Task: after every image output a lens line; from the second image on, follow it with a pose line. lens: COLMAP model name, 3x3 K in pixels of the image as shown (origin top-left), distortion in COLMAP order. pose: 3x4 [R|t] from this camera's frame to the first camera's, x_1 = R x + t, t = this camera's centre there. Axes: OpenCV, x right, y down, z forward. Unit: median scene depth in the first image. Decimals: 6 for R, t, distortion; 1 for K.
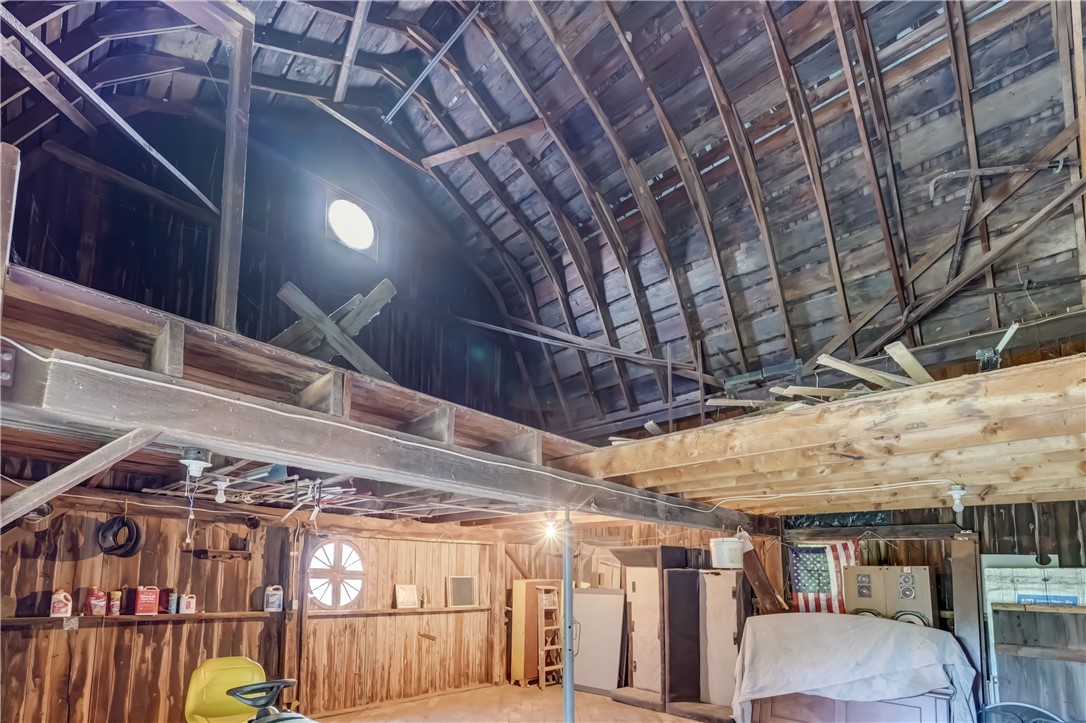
lens RADIAL K [[568.6, 0, 545.6], [0, 568.6, 361.7], [0, 0, 1]] dist [-0.009470, 0.010016]
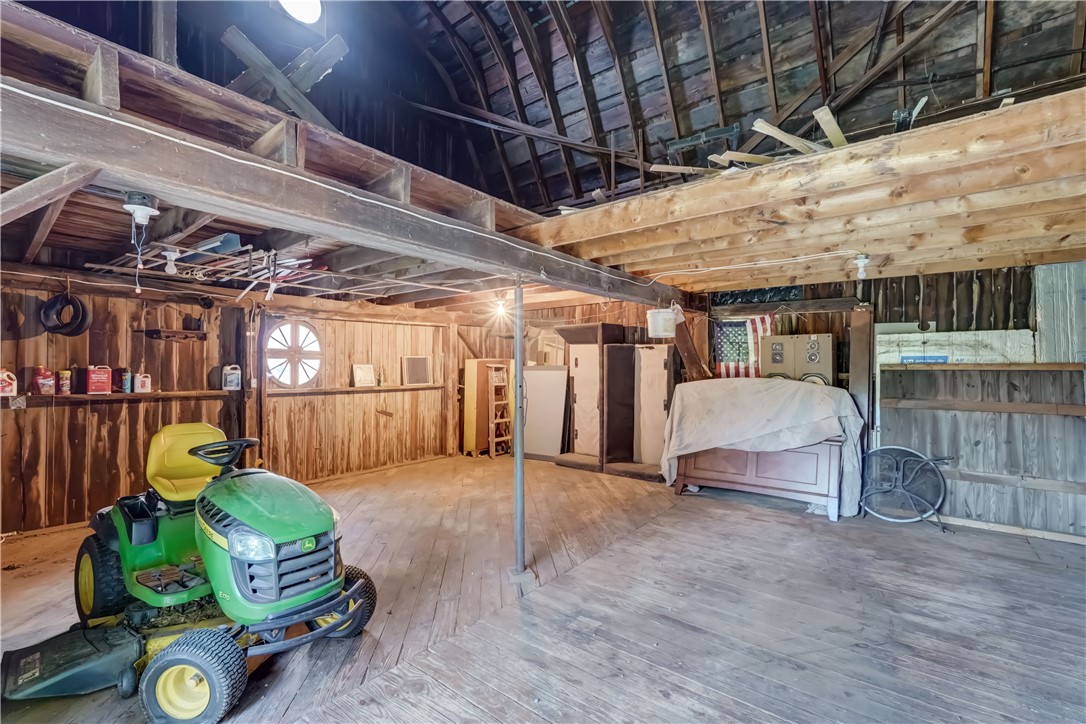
lens RADIAL K [[496.1, 0, 520.2], [0, 496.1, 372.0], [0, 0, 1]] dist [-0.005179, 0.006264]
pose [[0.995048, -0.003148, 0.099342, -0.050298], [-0.006028, 0.995747, 0.091932, 0.340169], [-0.099209, -0.092076, 0.990797, 0.060972]]
